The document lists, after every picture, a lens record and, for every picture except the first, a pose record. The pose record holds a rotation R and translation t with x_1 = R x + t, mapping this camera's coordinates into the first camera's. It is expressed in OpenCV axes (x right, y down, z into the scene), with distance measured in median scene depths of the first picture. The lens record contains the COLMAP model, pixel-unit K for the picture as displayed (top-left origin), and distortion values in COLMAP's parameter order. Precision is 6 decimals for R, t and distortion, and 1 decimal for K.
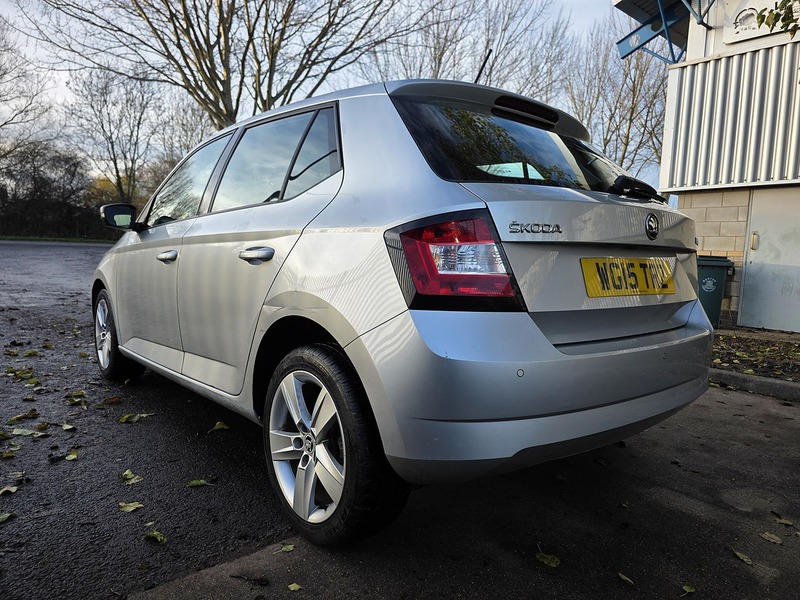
lens RADIAL K [[526.2, 0, 406.4], [0, 526.2, 303.5], [0, 0, 1]] dist [0.064544, -0.056457]
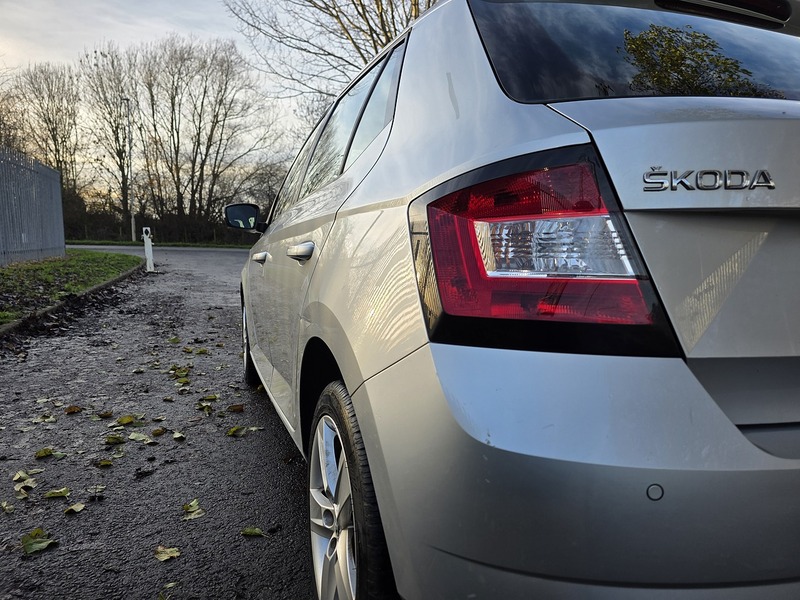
lens RADIAL K [[532.1, 0, 402.2], [0, 532.1, 310.3], [0, 0, 1]] dist [0.088871, -0.106371]
pose [[0.934419, 0.025126, -0.355287, 0.110489], [-0.023400, 0.999684, 0.009154, -0.016675], [0.355405, -0.000240, 0.934712, 0.304780]]
